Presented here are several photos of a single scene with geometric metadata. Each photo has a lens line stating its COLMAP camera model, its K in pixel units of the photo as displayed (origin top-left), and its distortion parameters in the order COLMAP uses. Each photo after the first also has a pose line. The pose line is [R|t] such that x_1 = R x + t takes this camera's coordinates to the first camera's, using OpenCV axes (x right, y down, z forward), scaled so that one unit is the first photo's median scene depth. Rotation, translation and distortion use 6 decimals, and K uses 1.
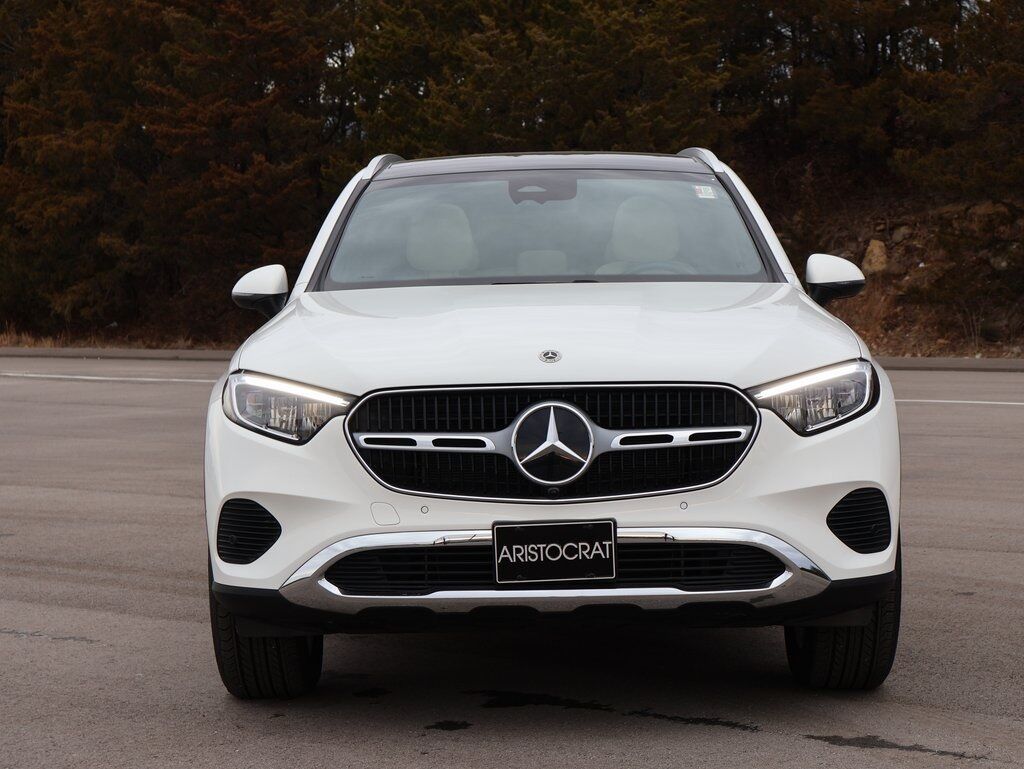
lens RADIAL K [[2325.0, 0, 511.1], [0, 2325.0, 384.3], [0, 0, 1]] dist [0.052037, 0.000000]
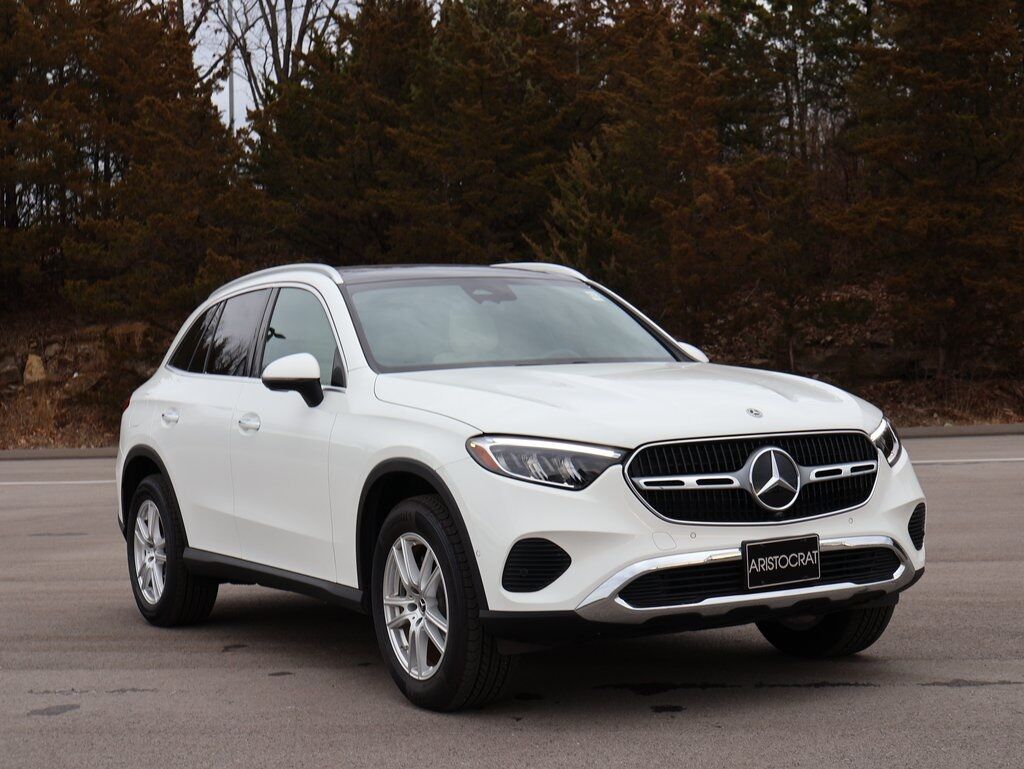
lens RADIAL K [[1851.0, 0, 514.0], [0, 1851.0, 385.3], [0, 0, 1]] dist [-0.027950, 0.000000]
pose [[0.840476, -0.013677, 0.541676, -0.664230], [0.040928, 0.998428, -0.038296, 0.006791], [-0.540301, 0.054357, 0.839714, 0.203224]]
